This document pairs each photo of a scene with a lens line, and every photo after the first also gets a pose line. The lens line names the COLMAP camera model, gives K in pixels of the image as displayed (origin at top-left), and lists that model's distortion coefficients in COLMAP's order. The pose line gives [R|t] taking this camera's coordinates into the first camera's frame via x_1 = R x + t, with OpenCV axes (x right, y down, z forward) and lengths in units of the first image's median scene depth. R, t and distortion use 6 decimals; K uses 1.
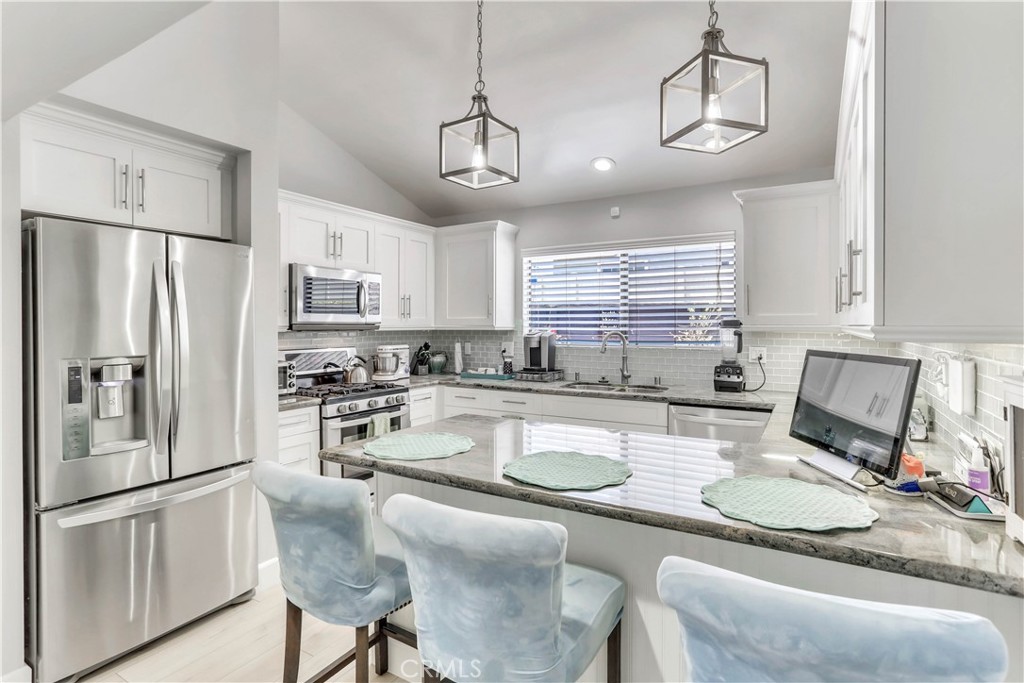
lens RADIAL K [[521.6, 0, 508.8], [0, 521.6, 330.9], [0, 0, 1]] dist [-0.004512, 0.000164]
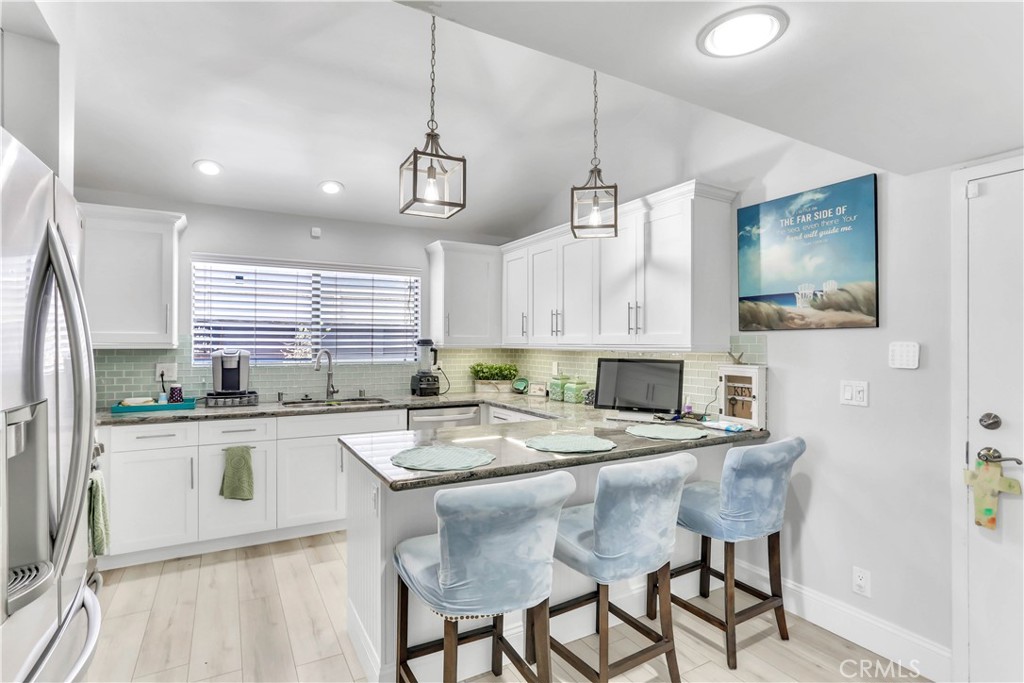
lens RADIAL K [[521.6, 0, 508.4], [0, 521.6, 345.1], [0, 0, 1]] dist [-0.004512, 0.000164]
pose [[0.512192, -0.000063, 0.858871, -0.468985], [0.005570, 0.999979, -0.003249, -0.001679], [-0.858853, 0.006448, 0.512182, 0.149440]]
